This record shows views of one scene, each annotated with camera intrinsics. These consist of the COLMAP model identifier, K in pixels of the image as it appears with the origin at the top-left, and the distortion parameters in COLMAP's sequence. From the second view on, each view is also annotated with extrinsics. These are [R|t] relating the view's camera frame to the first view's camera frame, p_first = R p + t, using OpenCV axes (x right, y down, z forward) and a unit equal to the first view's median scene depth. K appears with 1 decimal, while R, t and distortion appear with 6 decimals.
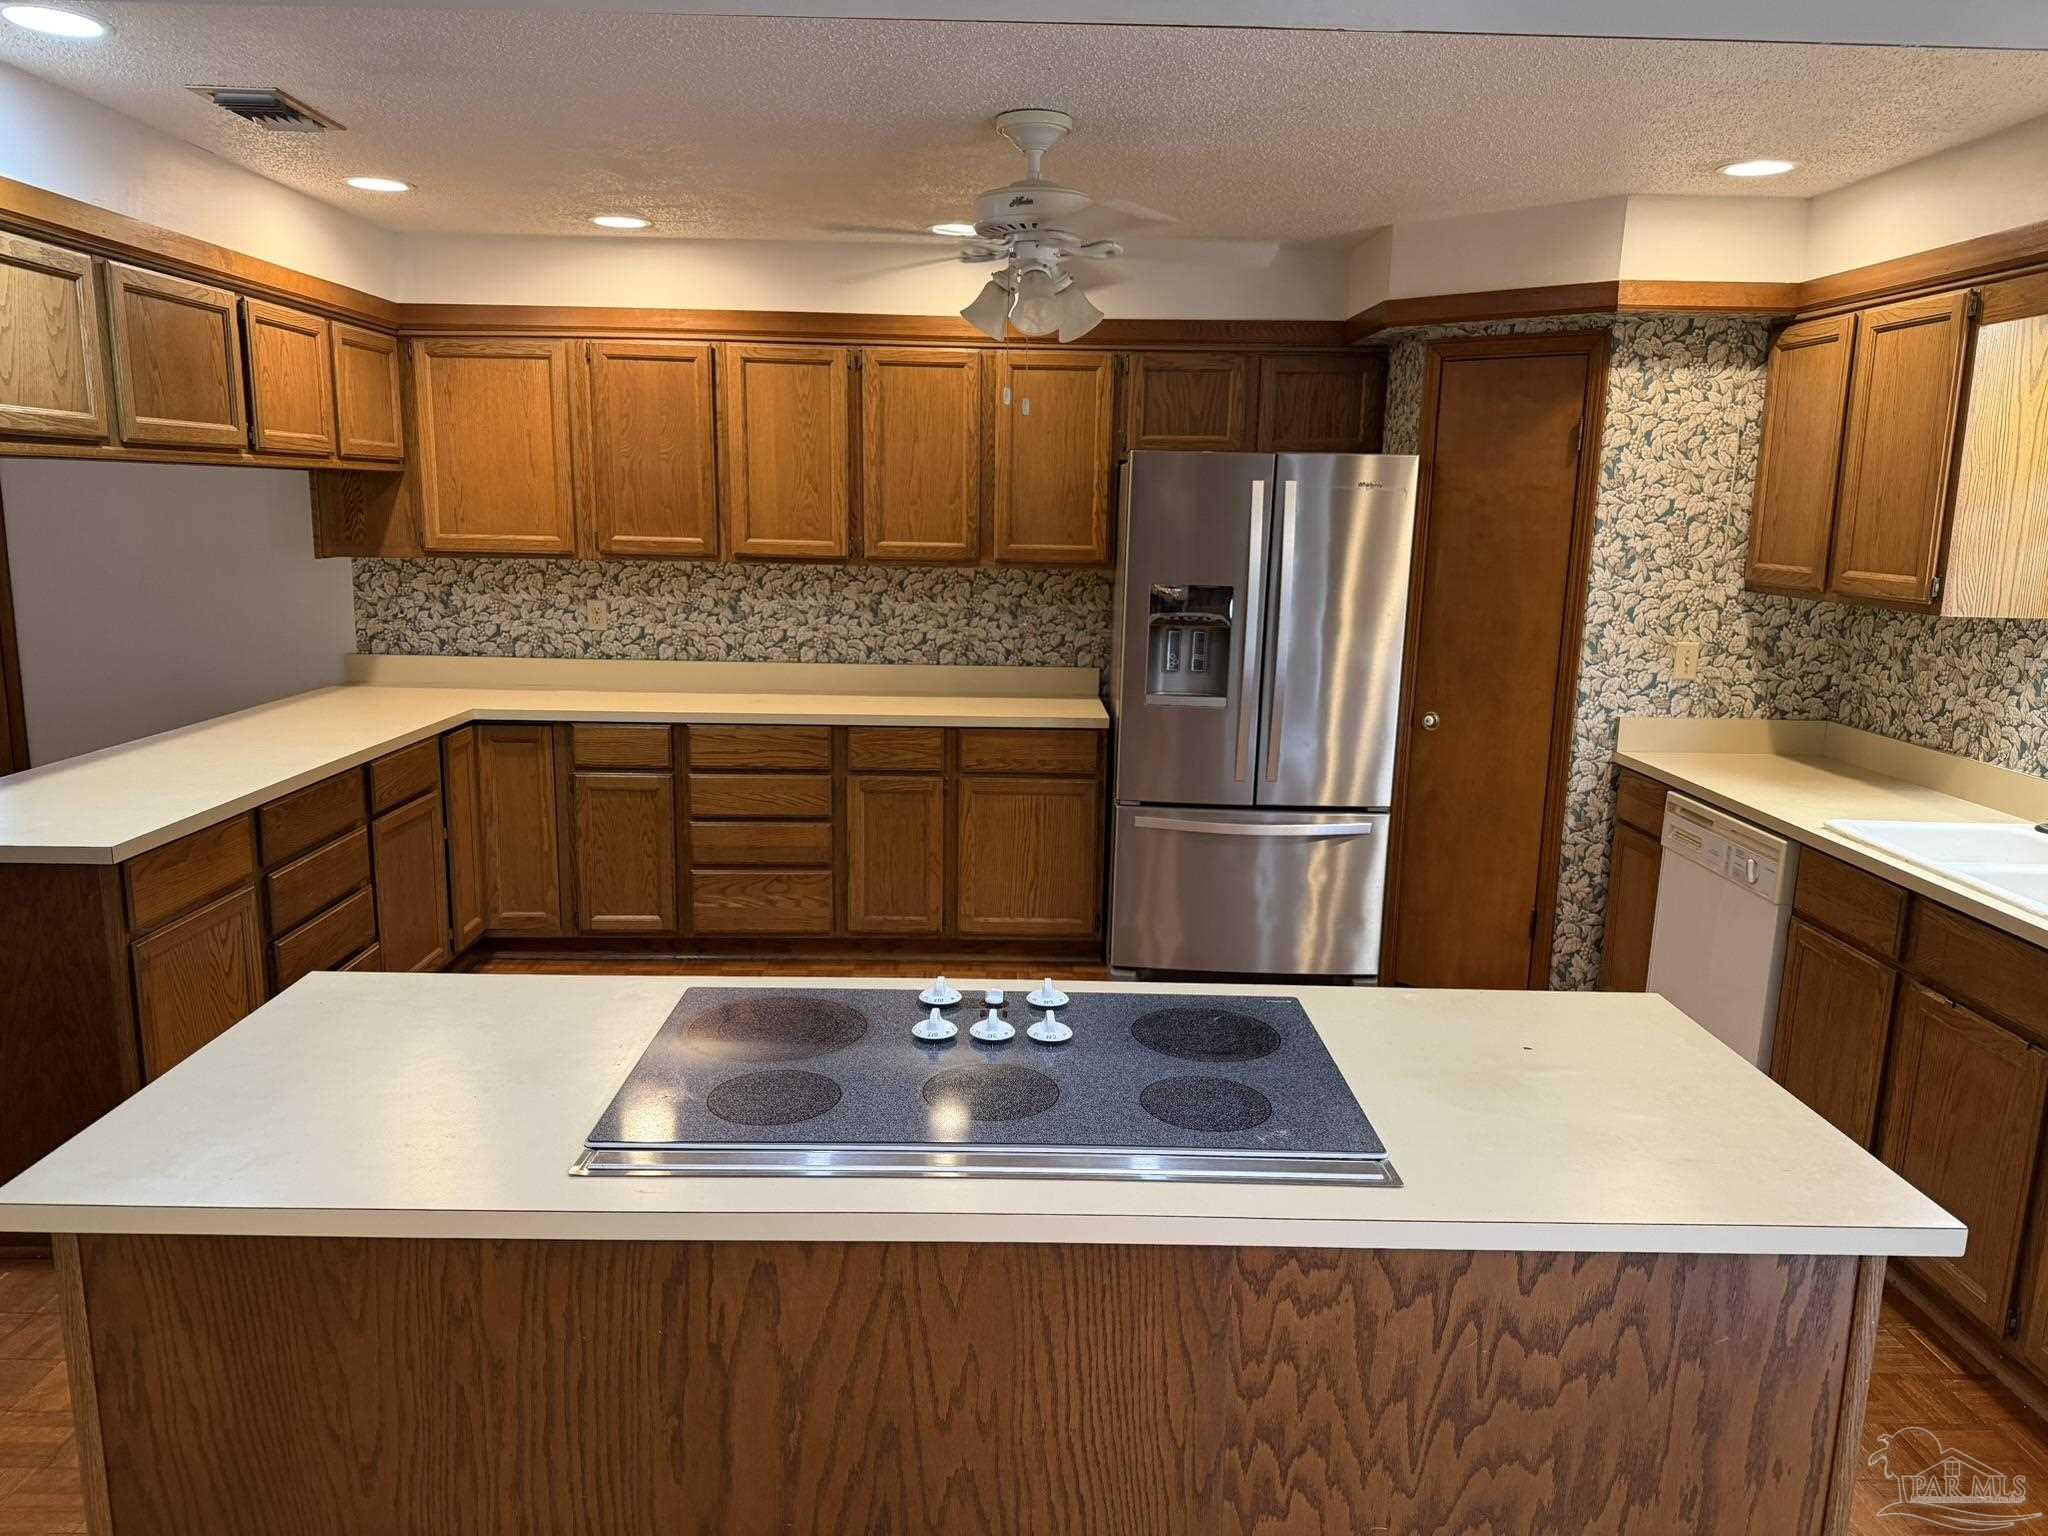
lens RADIAL K [[1440.3, 0, 1027.5], [0, 1440.3, 769.7], [0, 0, 1]] dist [0.072630, -0.106139]
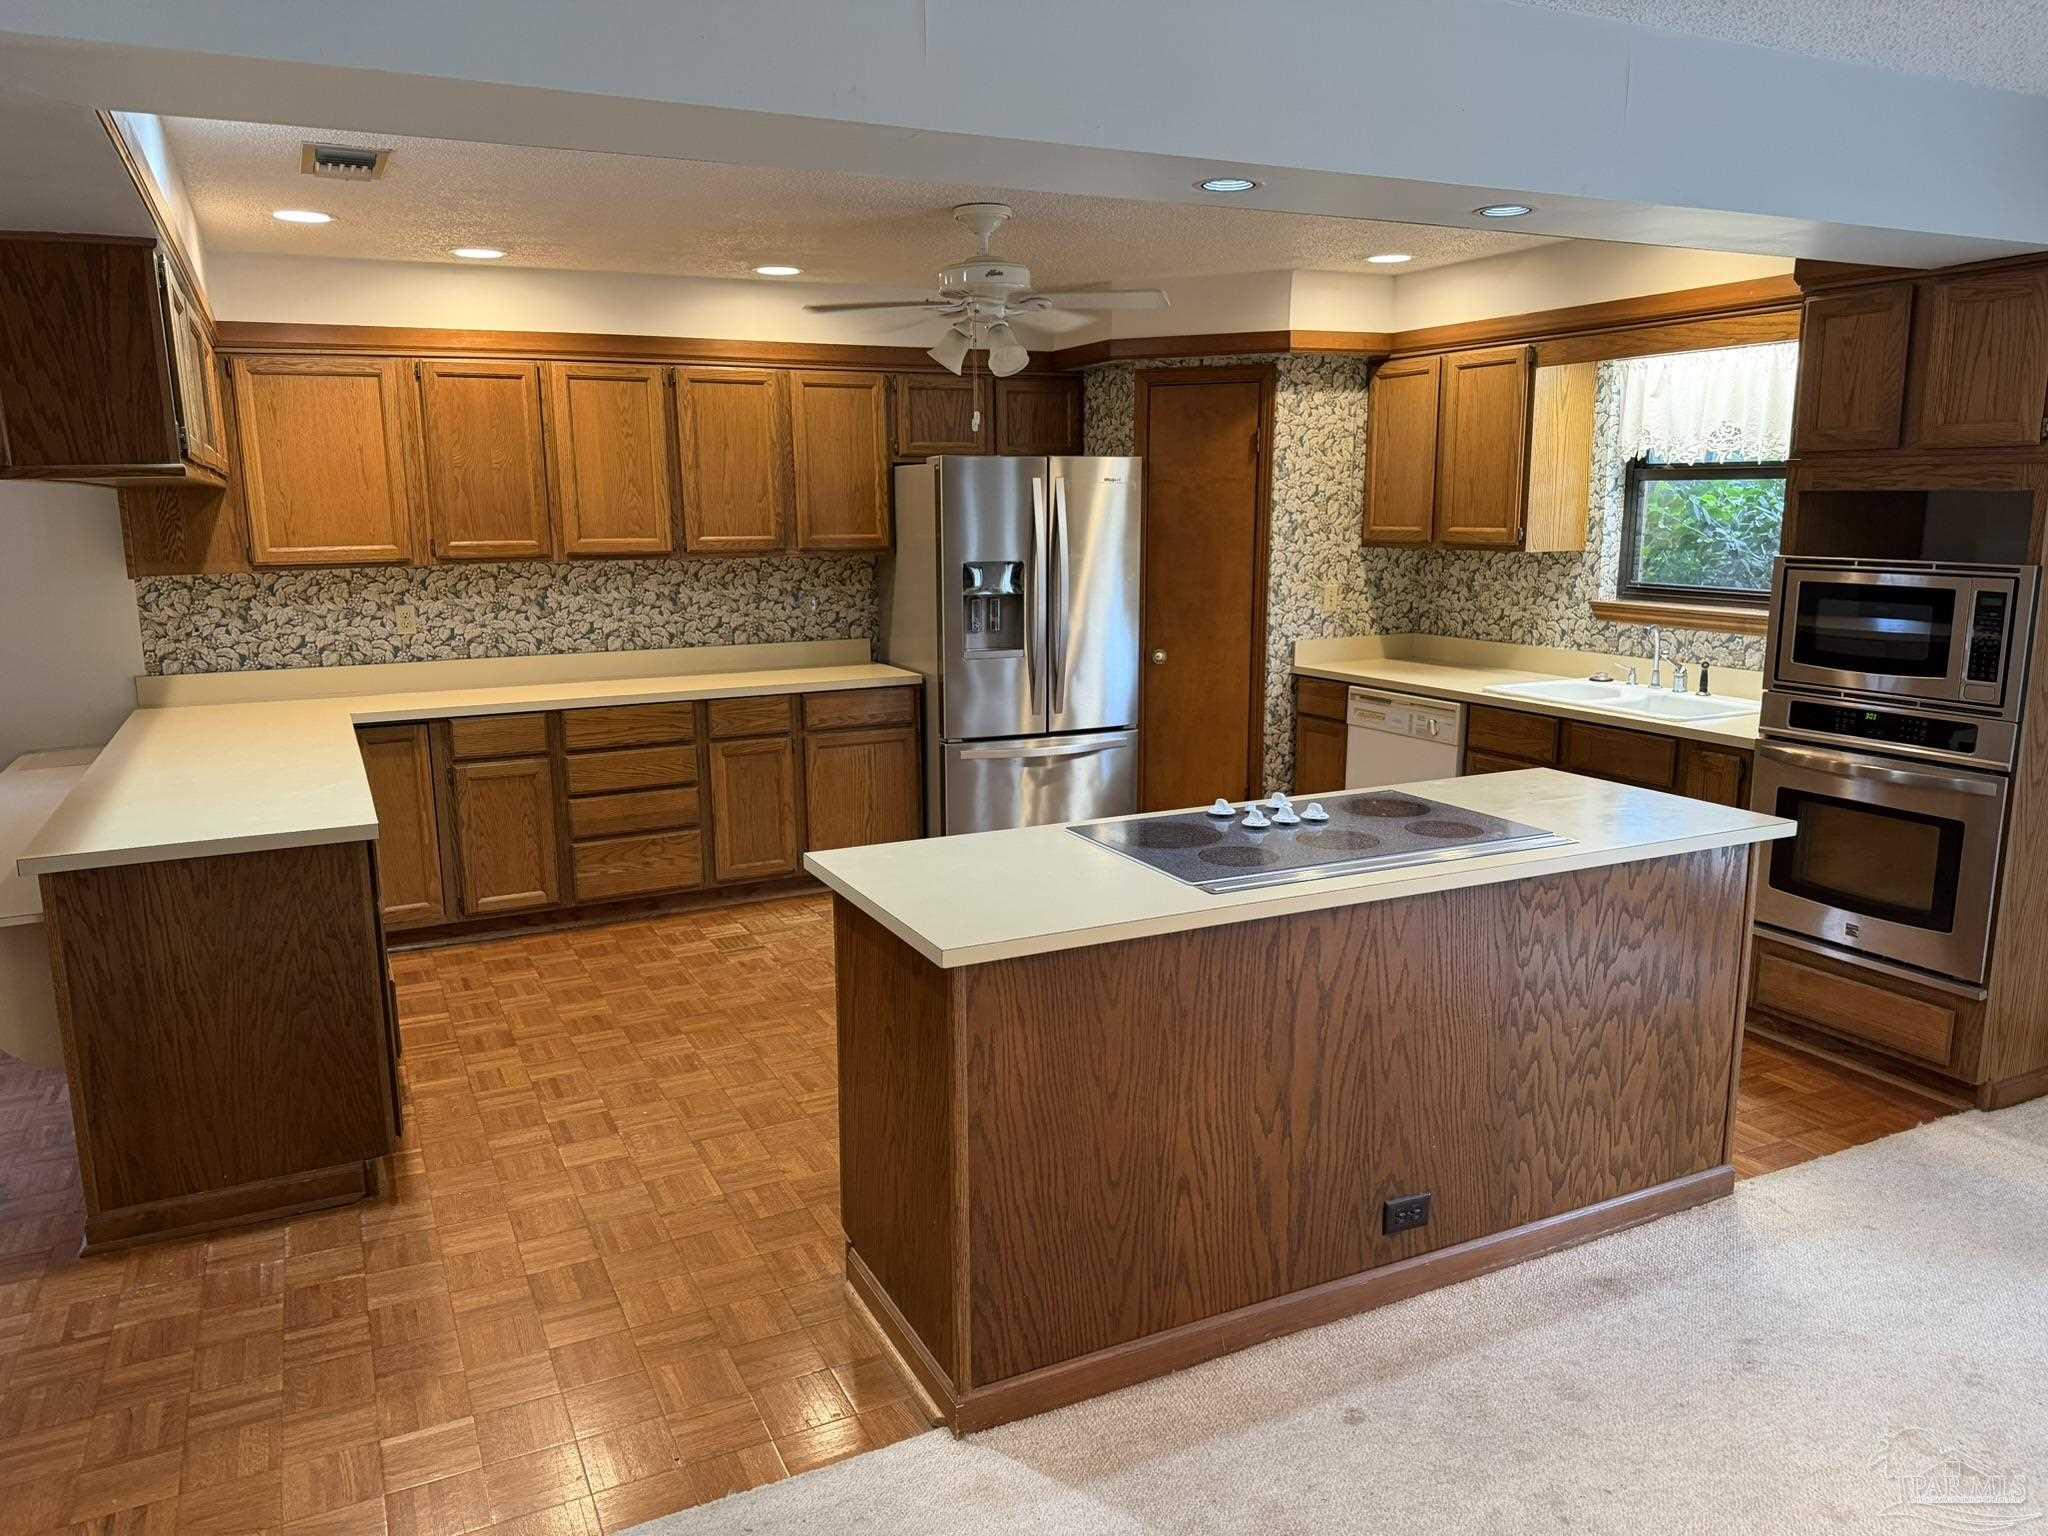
lens RADIAL K [[1440.3, 0, 1008.8], [0, 1440.3, 773.1], [0, 0, 1]] dist [0.072630, -0.106139]
pose [[0.907368, -0.107169, 0.406445, -0.422043], [0.104654, 0.994101, 0.028484, 0.022190], [-0.407100, 0.016690, 0.913231, -0.157387]]
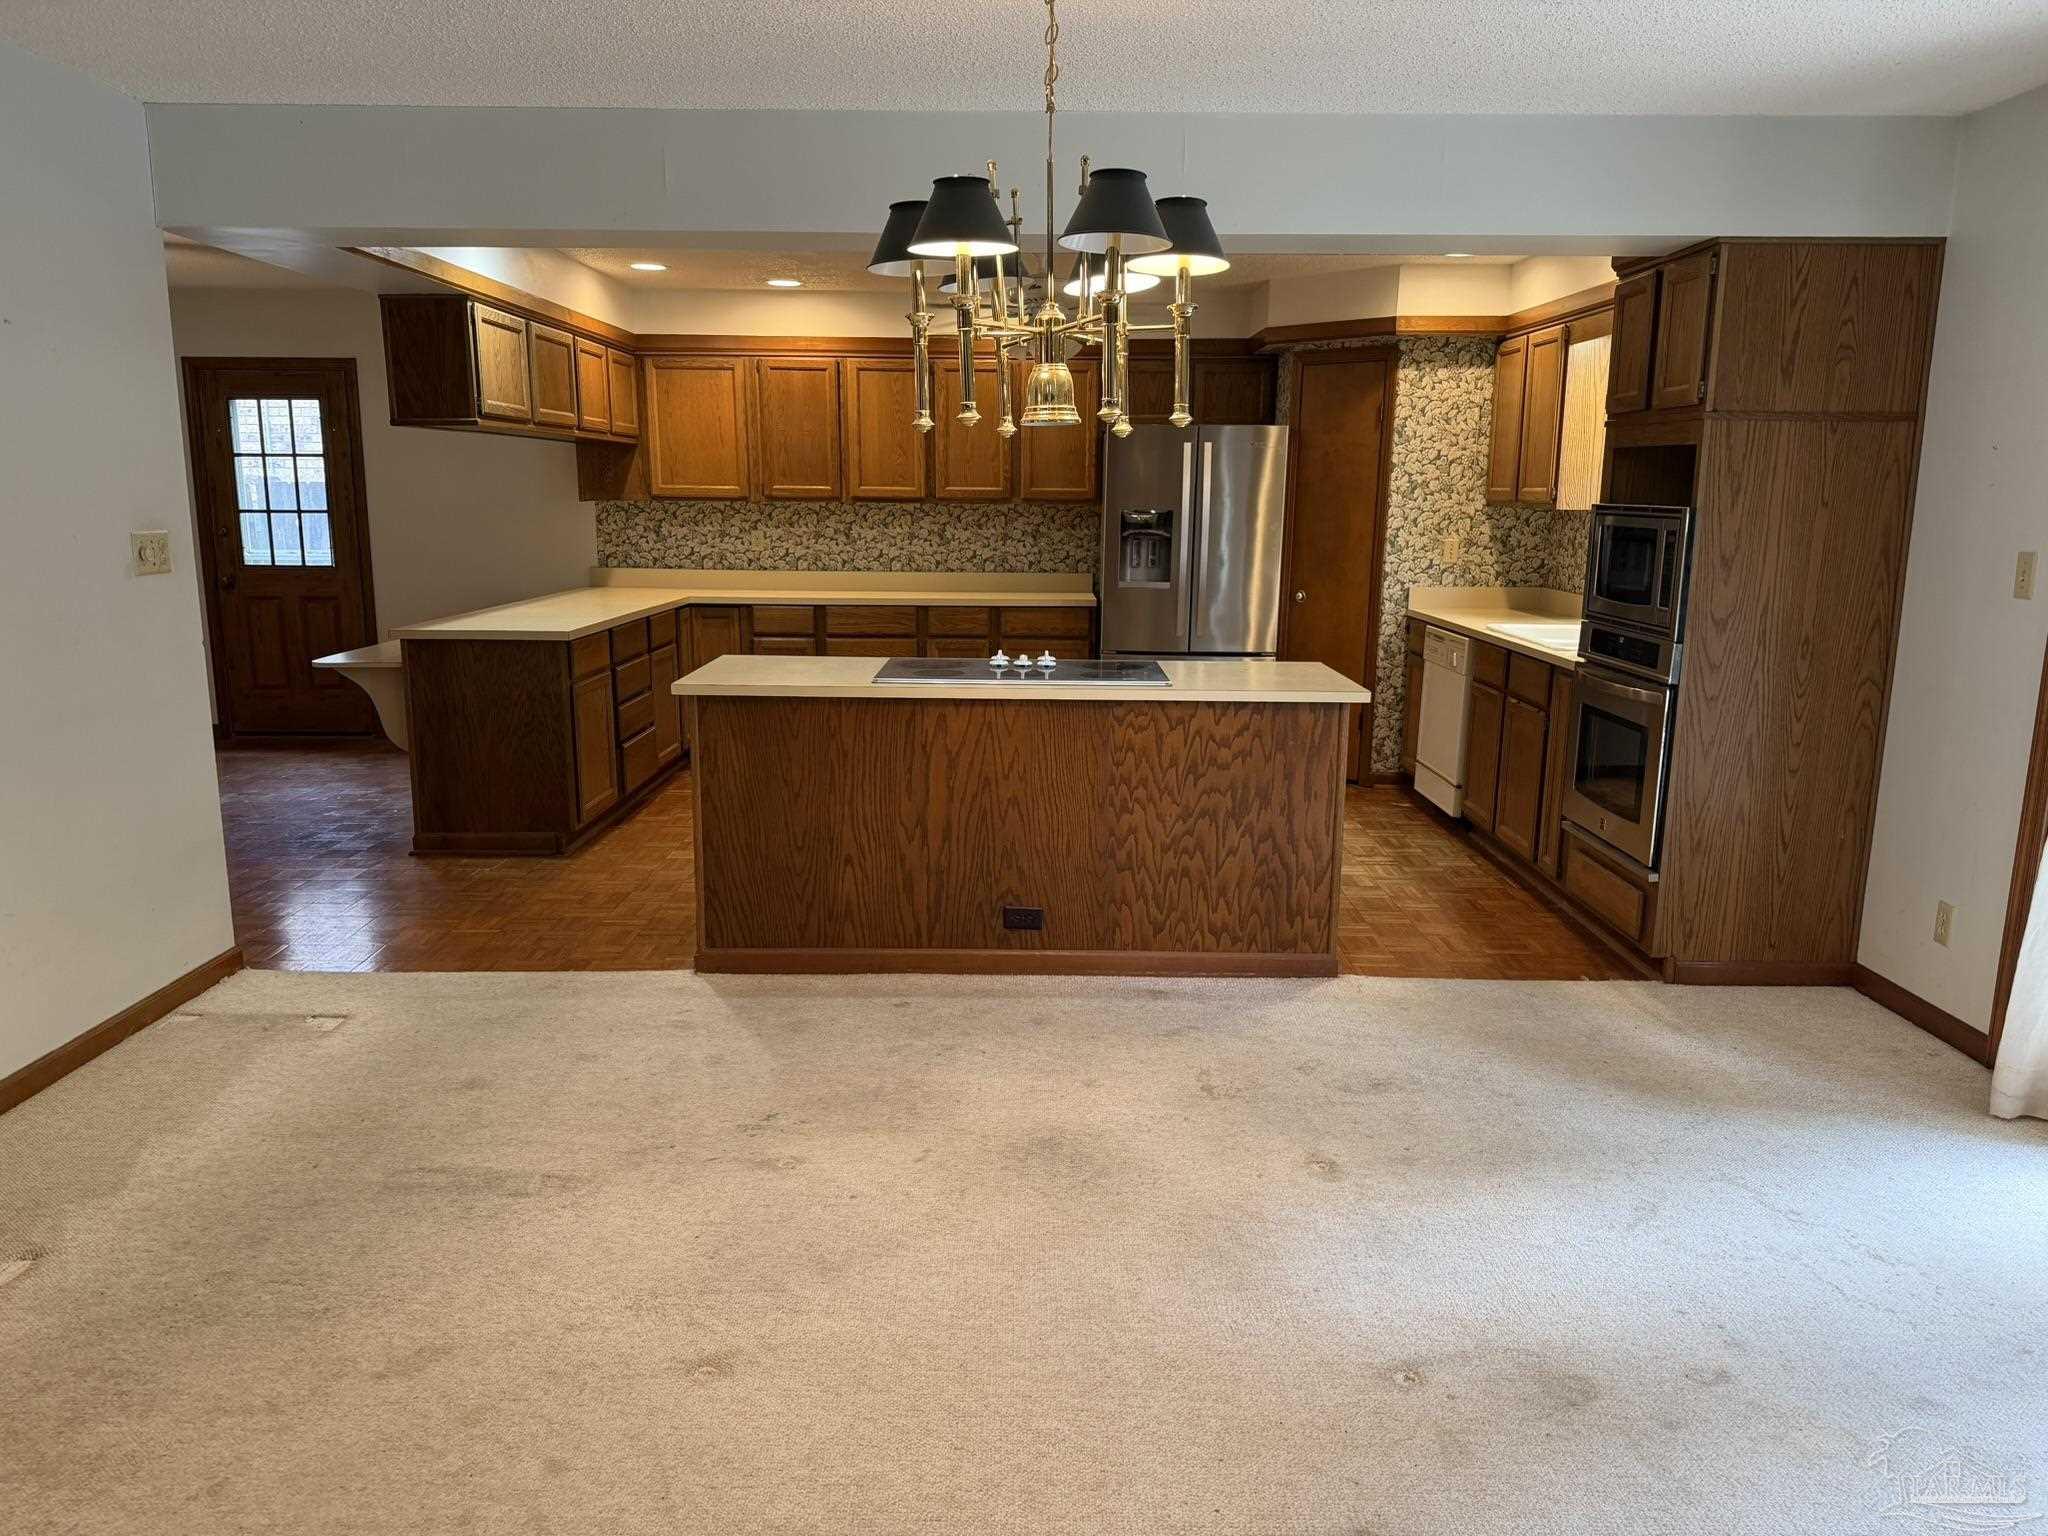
lens RADIAL K [[1440.3, 0, 1024.2], [0, 1440.3, 780.3], [0, 0, 1]] dist [0.072630, -0.106139]
pose [[0.999741, -0.007210, -0.021581, 0.012587], [0.007561, 0.999839, 0.016244, 0.147970], [0.021460, -0.016403, 0.999635, -0.612593]]
